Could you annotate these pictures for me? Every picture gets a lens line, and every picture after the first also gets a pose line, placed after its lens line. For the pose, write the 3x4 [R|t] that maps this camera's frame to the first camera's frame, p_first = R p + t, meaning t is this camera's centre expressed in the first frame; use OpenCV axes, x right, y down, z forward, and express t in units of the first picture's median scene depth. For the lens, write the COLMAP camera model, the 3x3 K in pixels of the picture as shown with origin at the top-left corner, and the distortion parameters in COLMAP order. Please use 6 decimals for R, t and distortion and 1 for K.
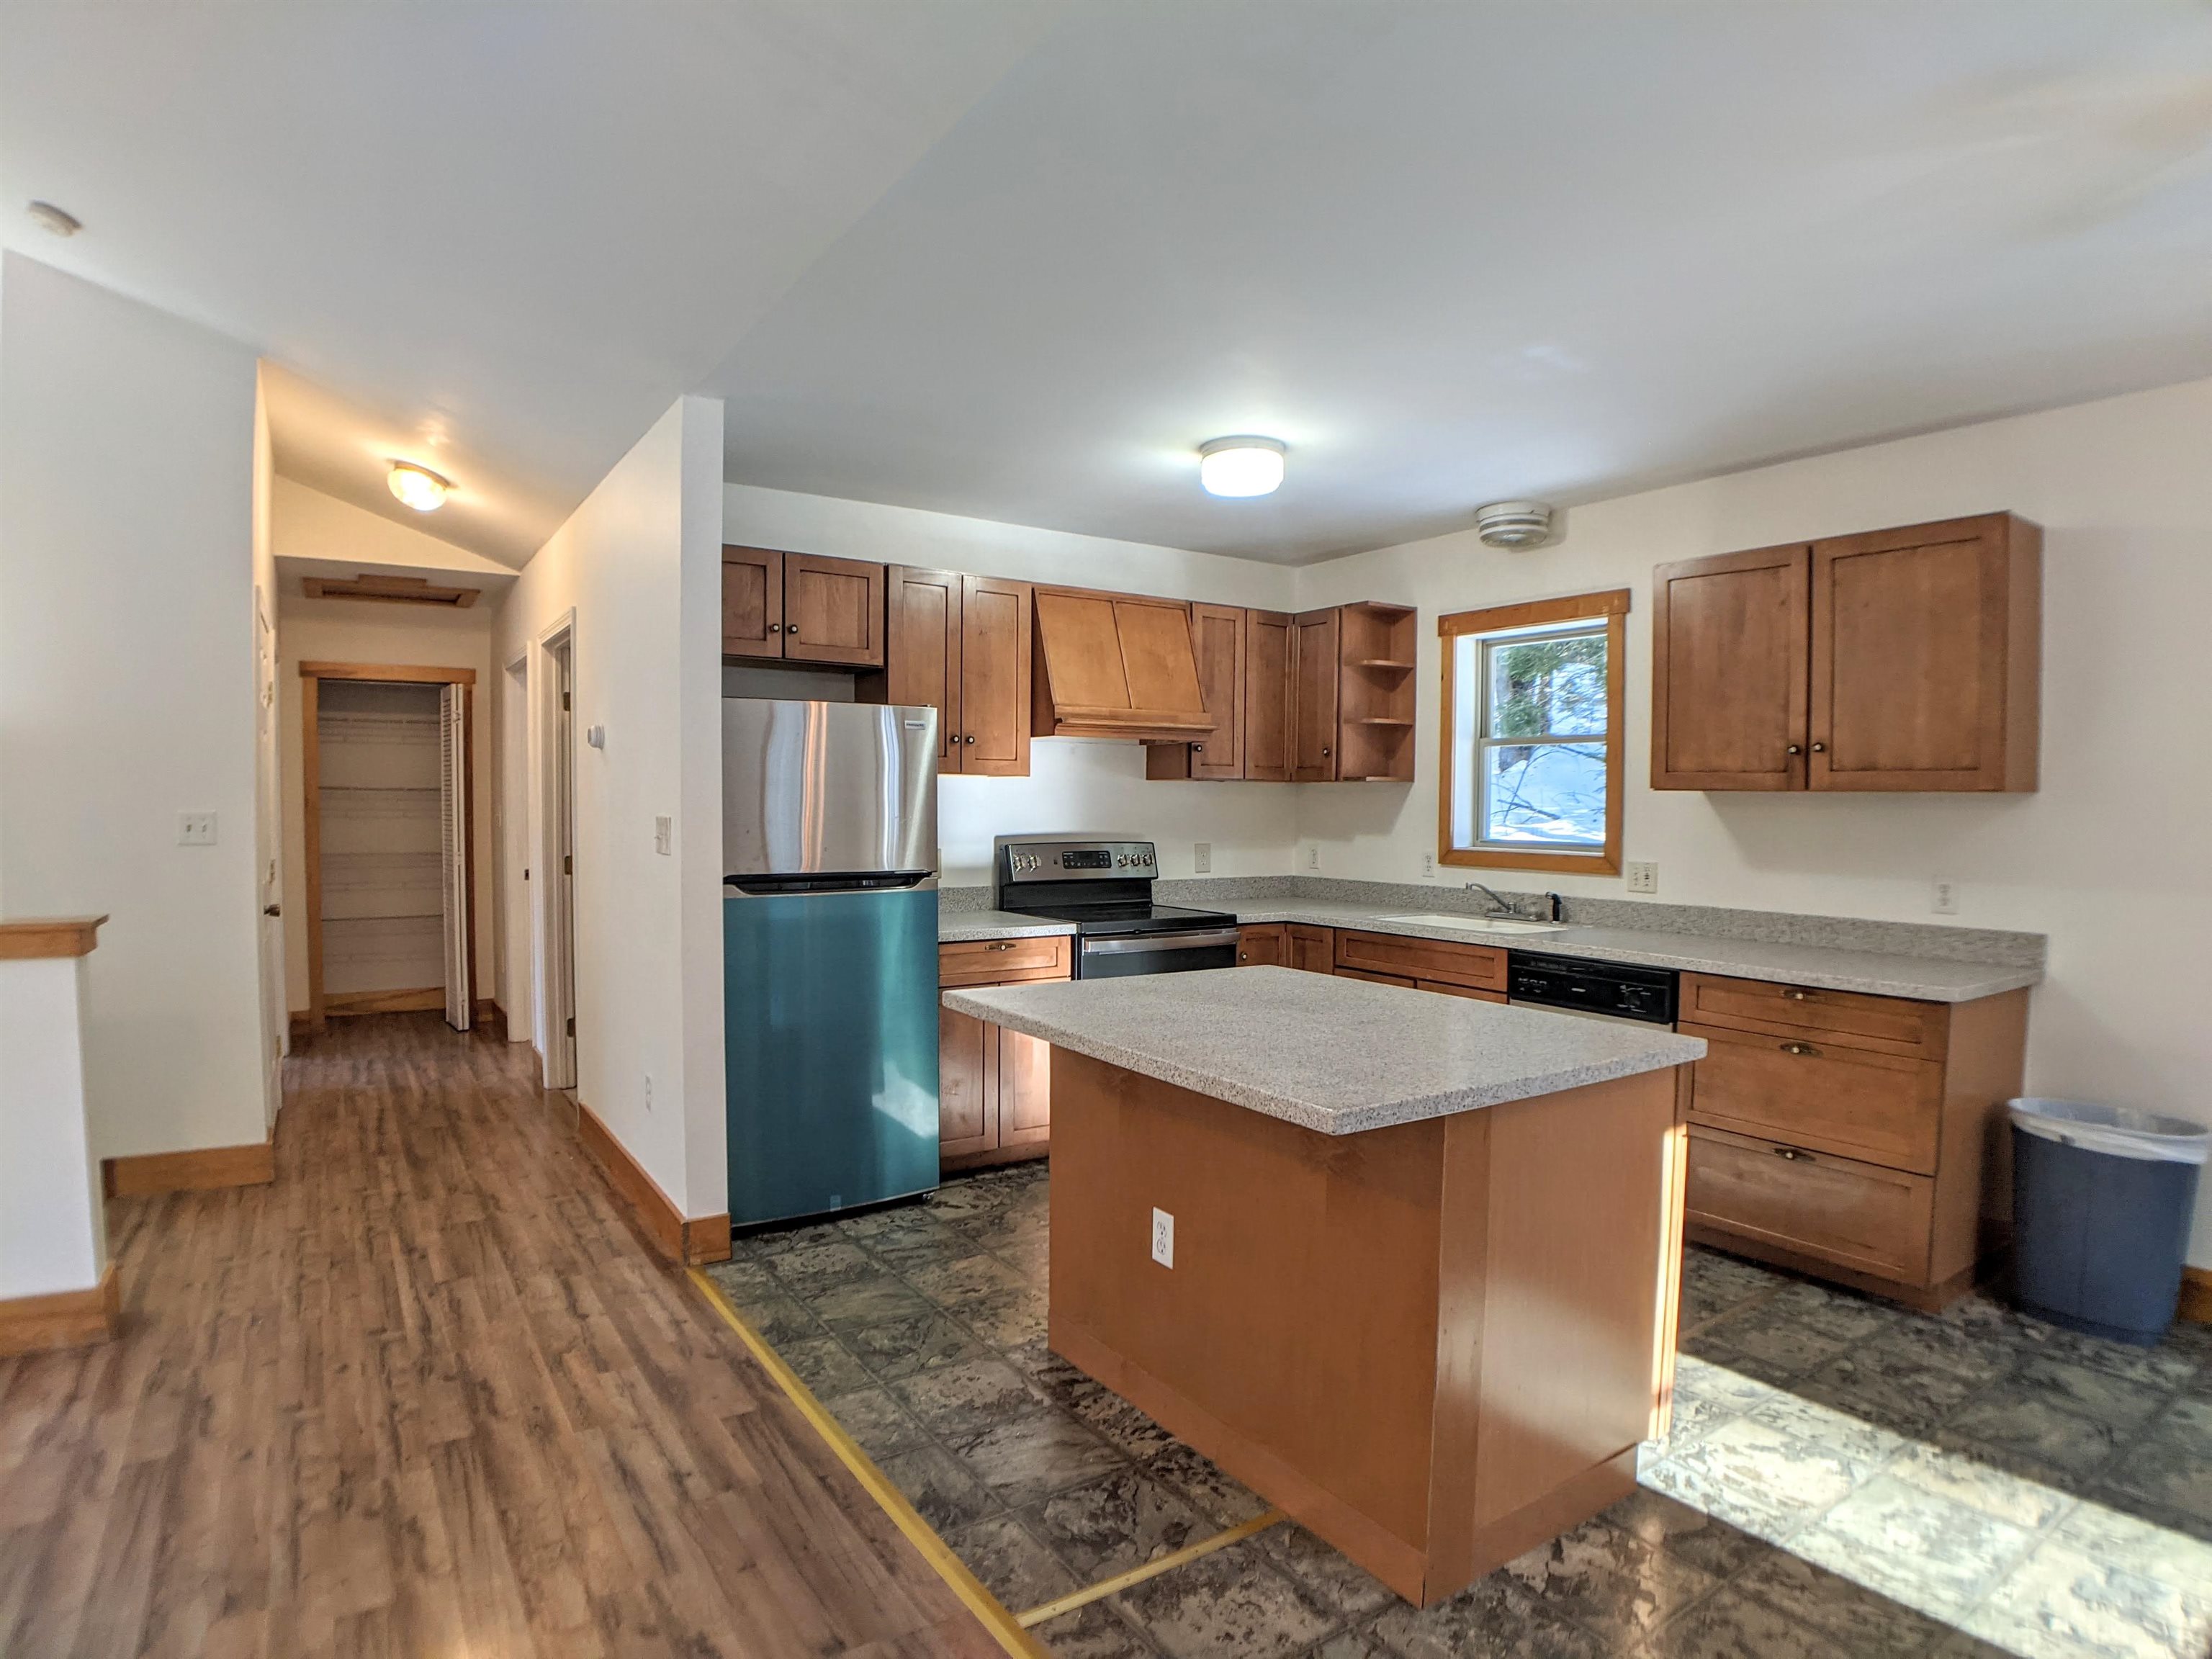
lens RADIAL K [[1203.2, 0, 1093.3], [0, 1203.2, 850.8], [0, 0, 1]] dist [-0.079484, 0.000993]
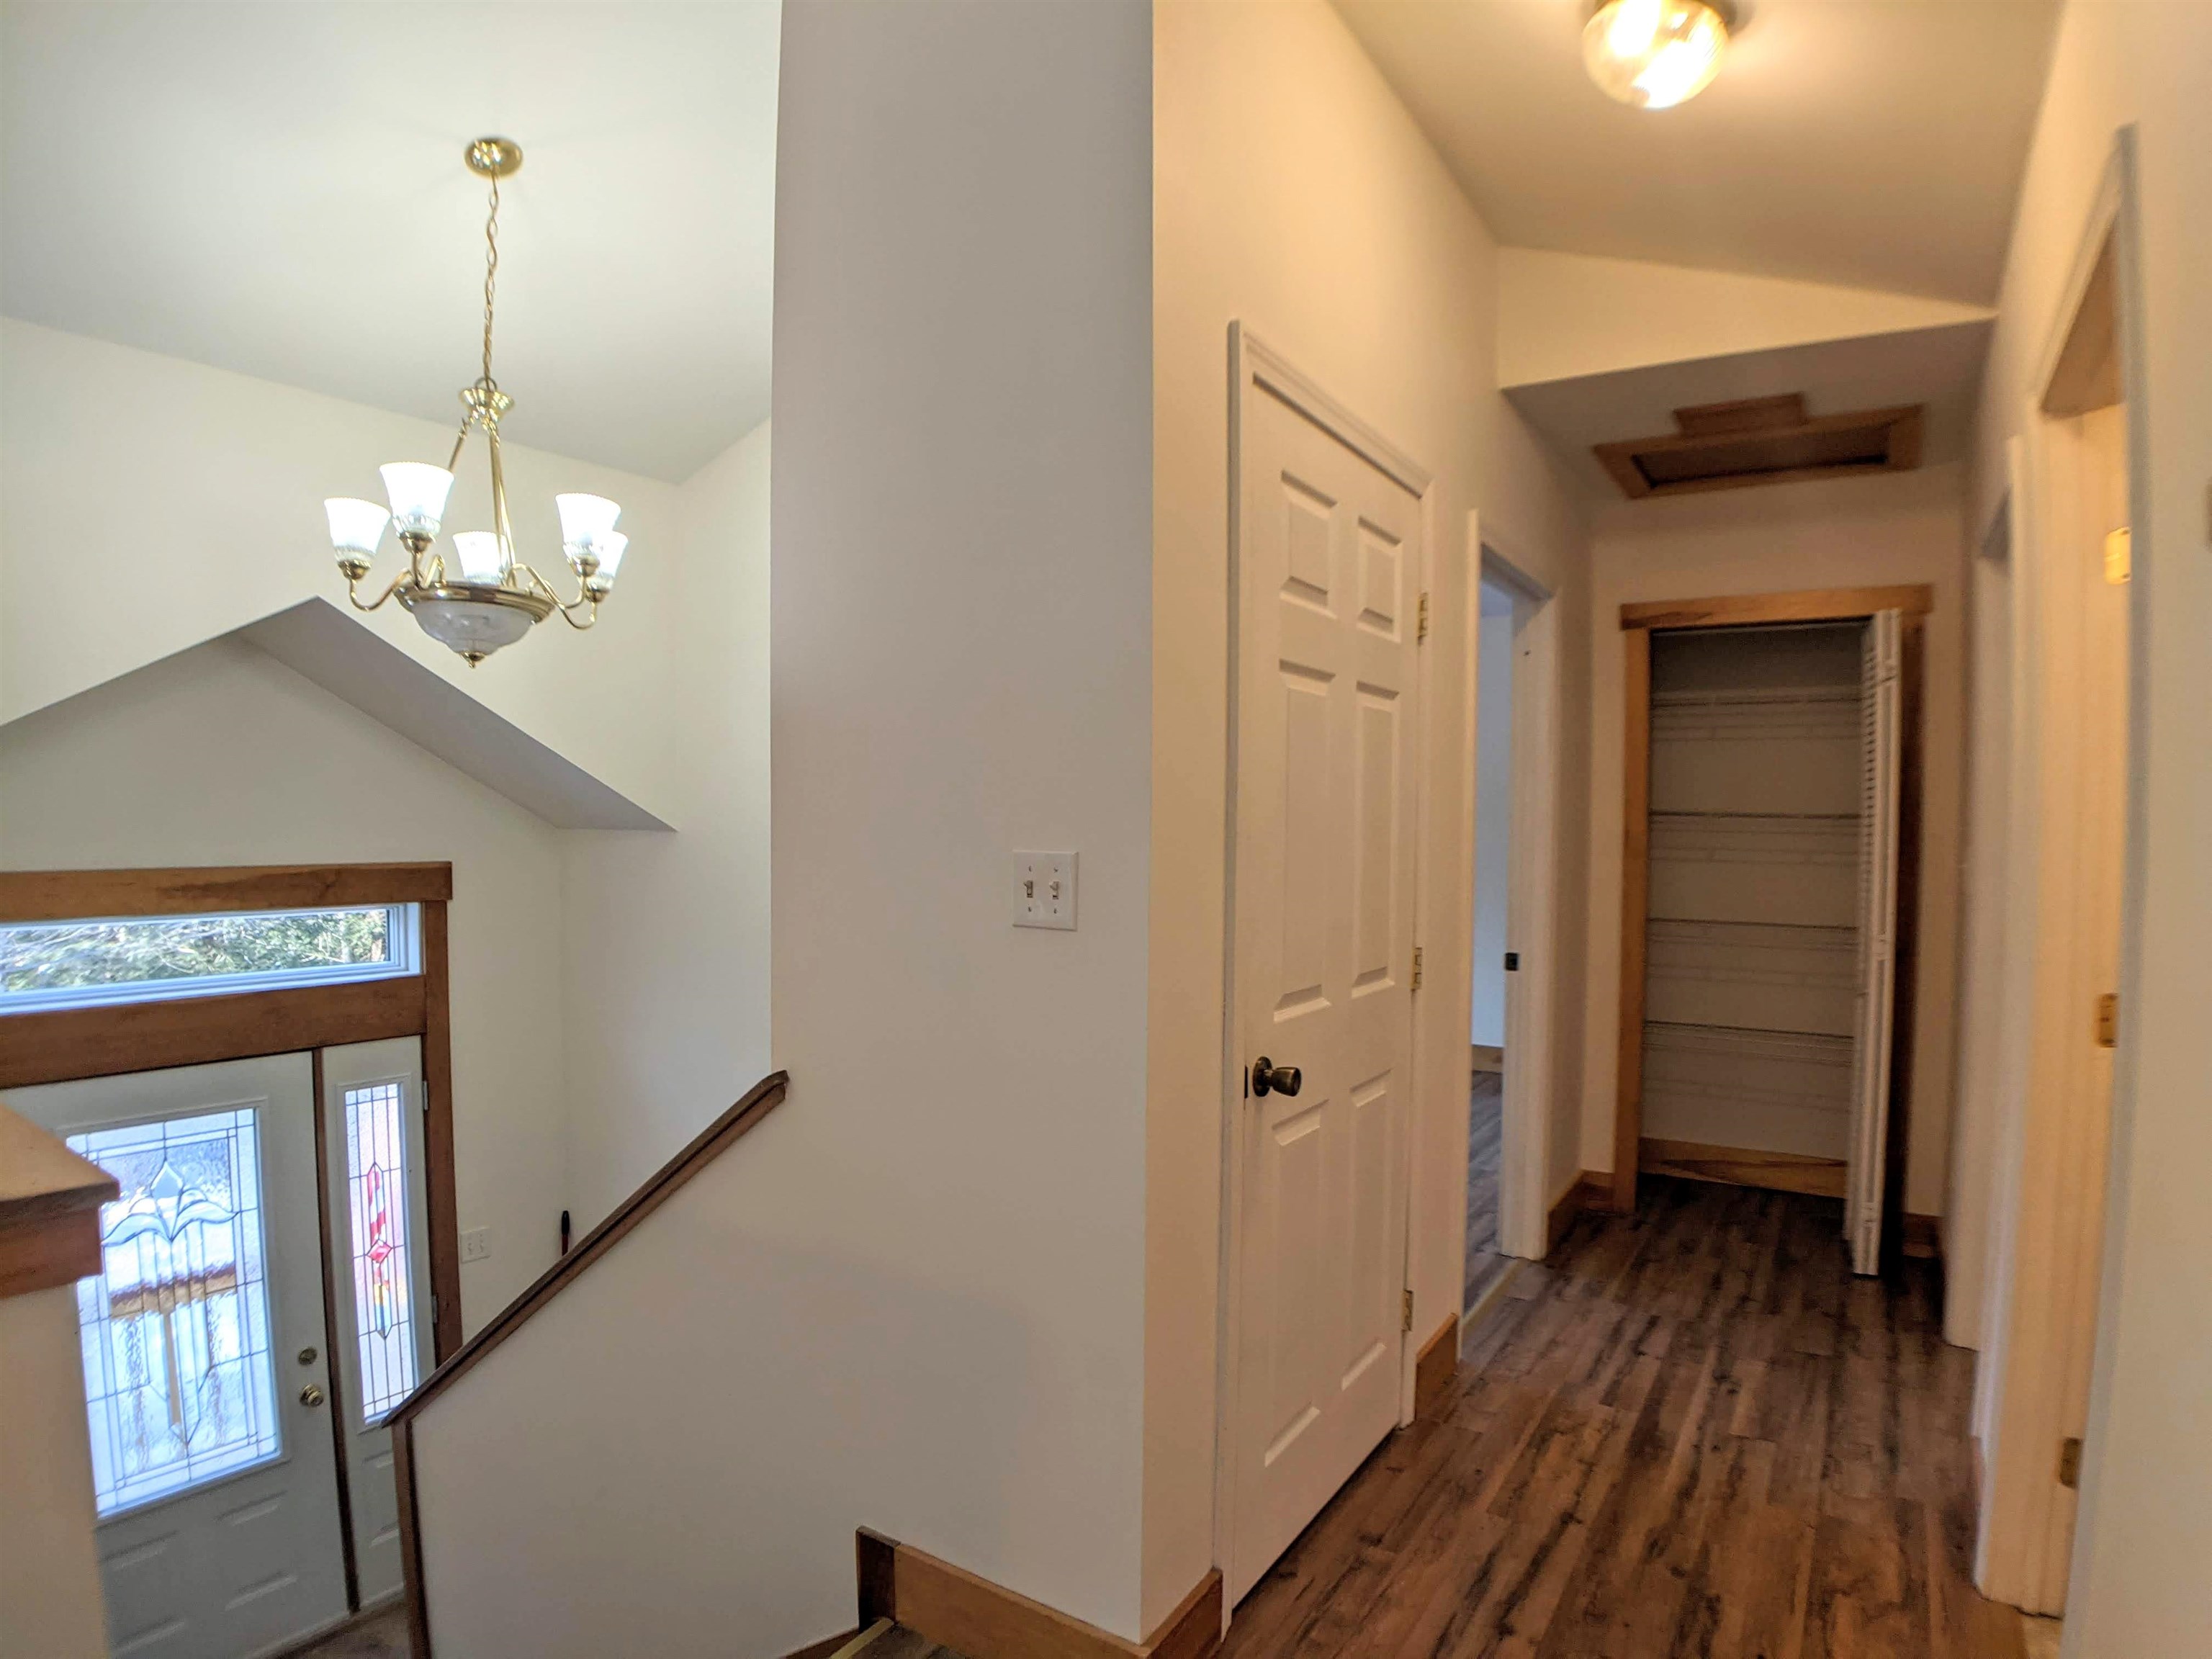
lens RADIAL K [[1250.2, 0, 1073.2], [0, 1250.2, 871.3], [0, 0, 1]] dist [-0.084469, 0.004001]
pose [[0.399190, 0.027160, -0.916466, -0.319702], [-0.040005, 0.999125, 0.012184, -0.029729], [0.915995, 0.031800, 0.399927, 0.753267]]
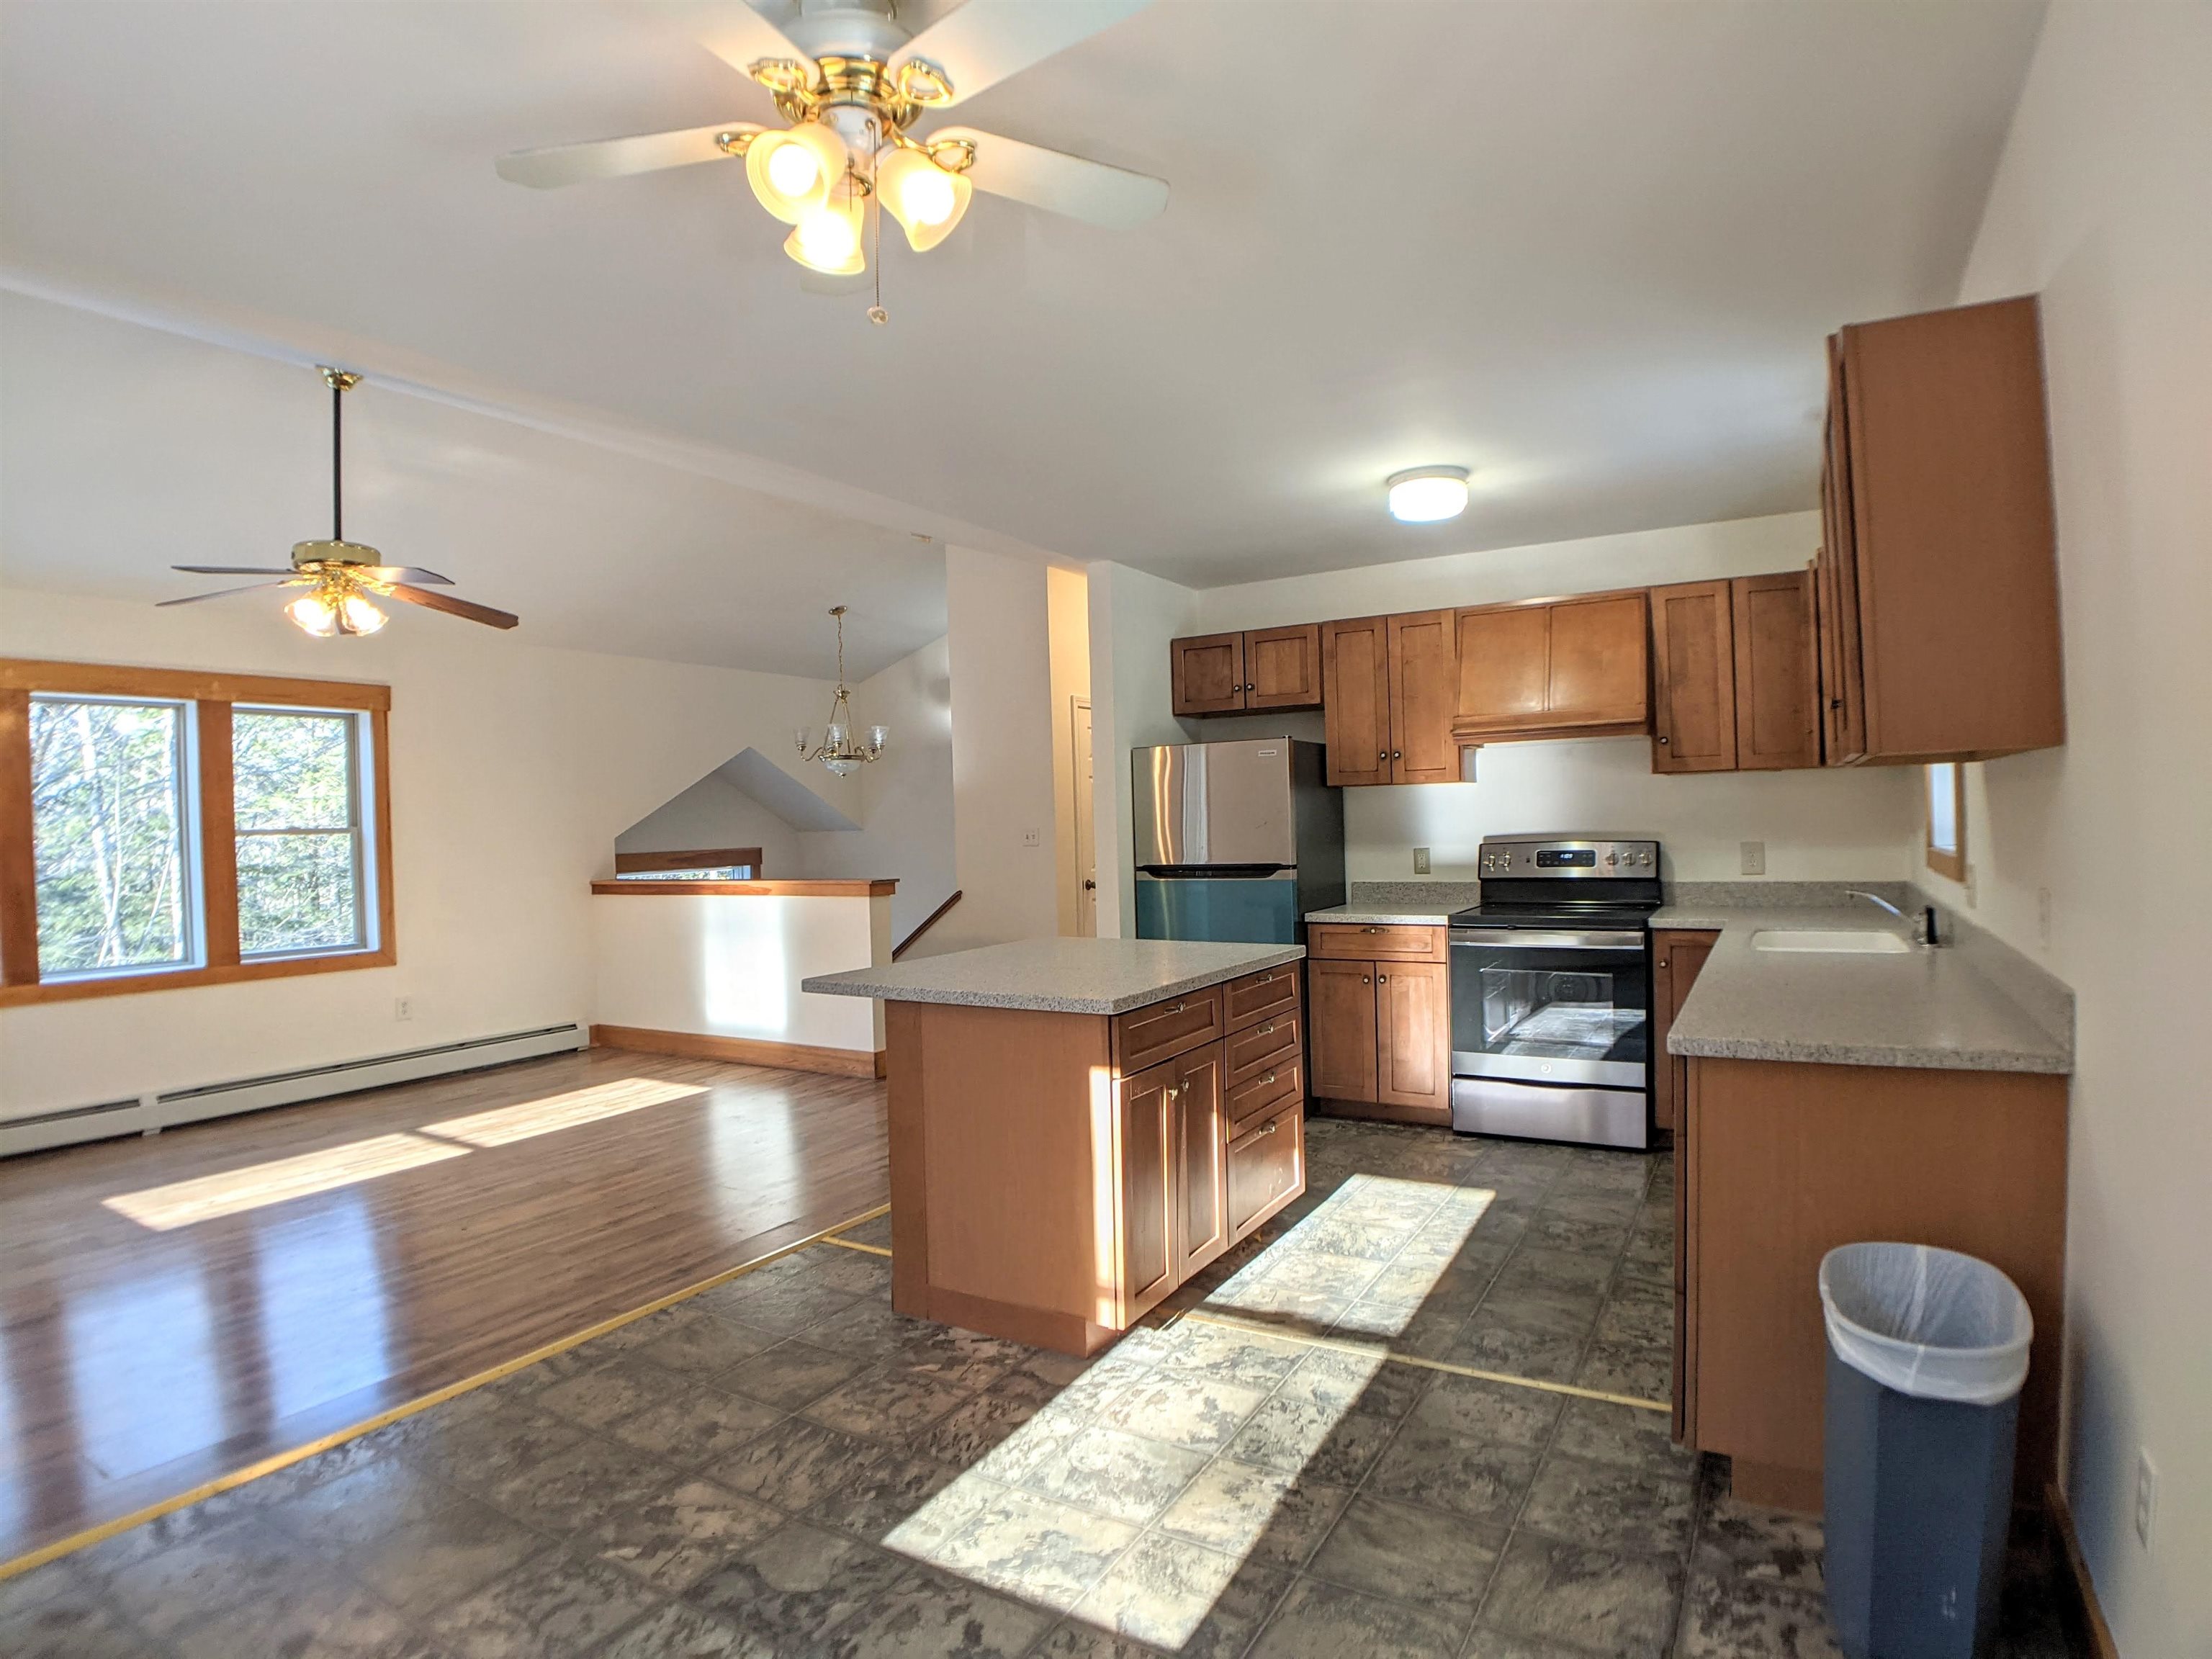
lens RADIAL K [[1197.5, 0, 1068.0], [0, 1197.5, 821.2], [0, 0, 1]] dist [-0.089369, 0.001948]
pose [[0.425876, -0.021523, -0.904526, 0.871252], [-0.004234, 0.999659, -0.025780, 0.003957], [0.904772, 0.014809, 0.425639, 0.232317]]
